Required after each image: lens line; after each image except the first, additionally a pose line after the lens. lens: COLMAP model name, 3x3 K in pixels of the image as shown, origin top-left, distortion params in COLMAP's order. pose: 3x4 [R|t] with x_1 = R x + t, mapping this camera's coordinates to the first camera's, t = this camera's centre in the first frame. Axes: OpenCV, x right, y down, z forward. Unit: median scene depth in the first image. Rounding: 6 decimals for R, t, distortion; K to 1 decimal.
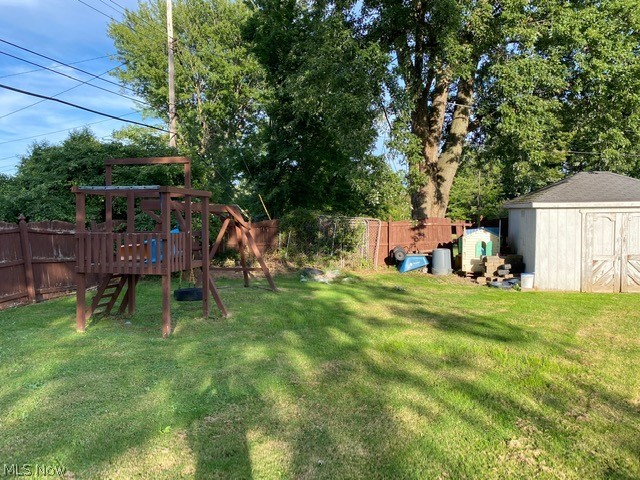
lens RADIAL K [[484.3, 0, 315.6], [0, 484.3, 240.9], [0, 0, 1]] dist [0.034792, -0.000655]
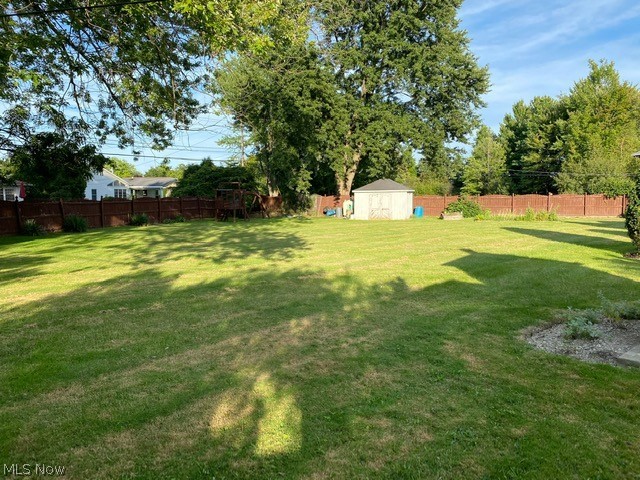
lens RADIAL K [[484.3, 0, 322.2], [0, 484.3, 237.6], [0, 0, 1]] dist [0.034792, -0.000655]
pose [[0.986606, 0.012301, -0.162655, 0.543097], [-0.003720, 0.998590, 0.052960, 0.037910], [0.163077, -0.051646, 0.985261, -1.478650]]
